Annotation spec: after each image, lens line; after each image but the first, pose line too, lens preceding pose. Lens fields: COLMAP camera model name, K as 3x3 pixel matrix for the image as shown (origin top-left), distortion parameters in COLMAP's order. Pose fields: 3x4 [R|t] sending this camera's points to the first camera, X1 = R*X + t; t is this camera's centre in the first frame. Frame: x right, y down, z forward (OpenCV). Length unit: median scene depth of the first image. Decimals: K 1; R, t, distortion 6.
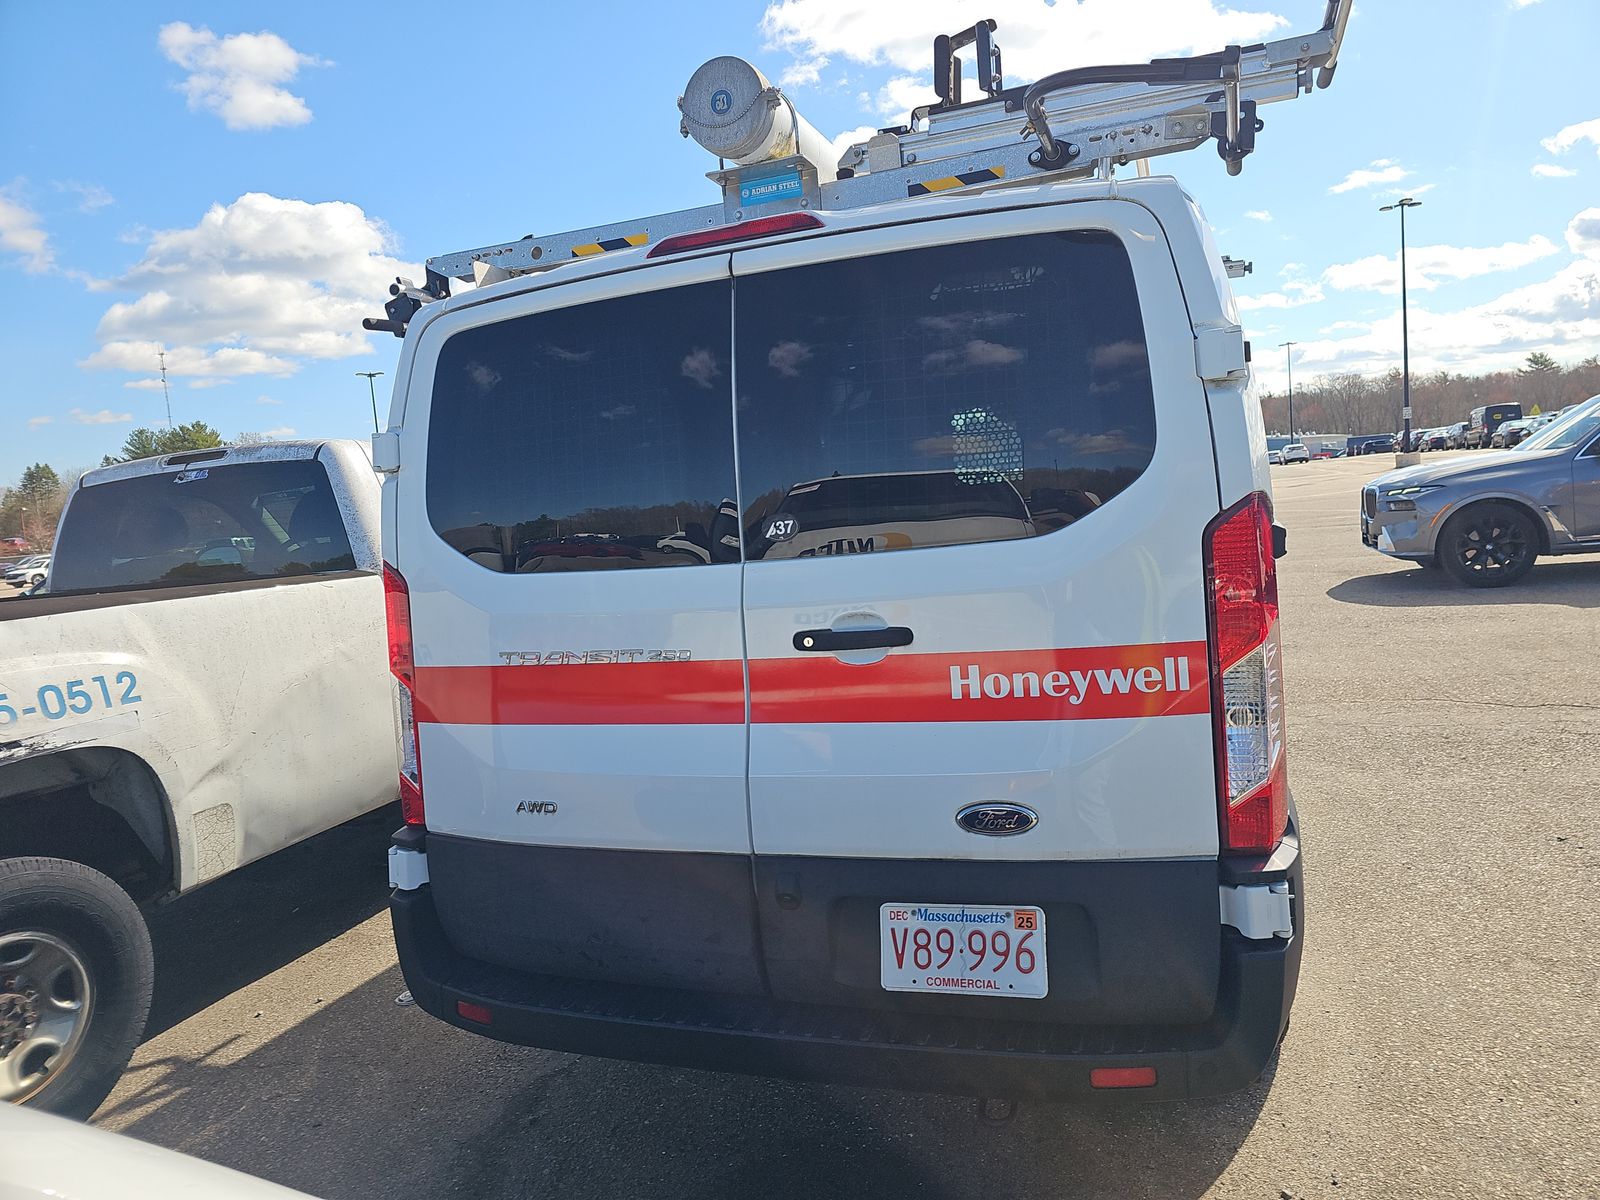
lens RADIAL K [[1007.4, 0, 800.0], [0, 1007.4, 600.0], [0, 0, 1]] dist [0.058080, -0.053159]
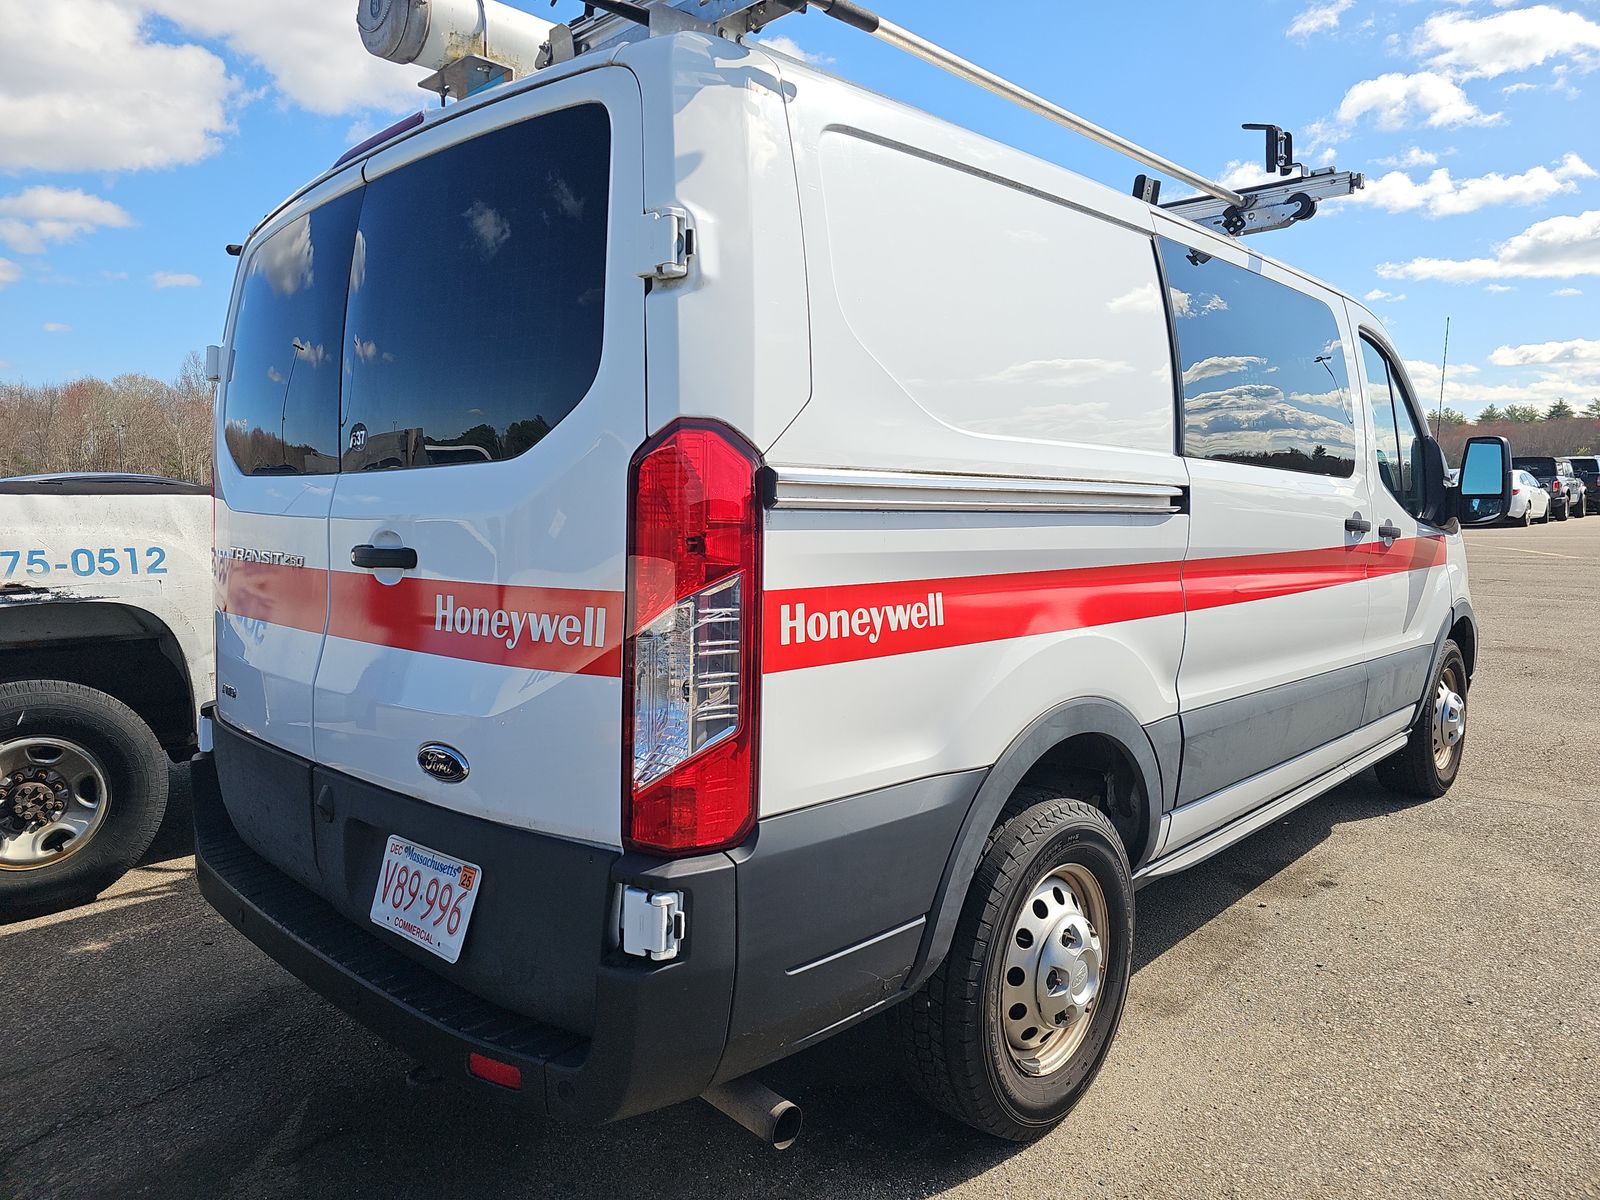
lens RADIAL K [[1009.0, 0, 846.2], [0, 1009.0, 607.1], [0, 0, 1]] dist [0.053777, -0.050773]
pose [[0.912661, 0.116558, -0.391745, 0.720109], [-0.107602, 0.993183, 0.044825, -0.003808], [0.394299, 0.001243, 0.918981, 0.244037]]
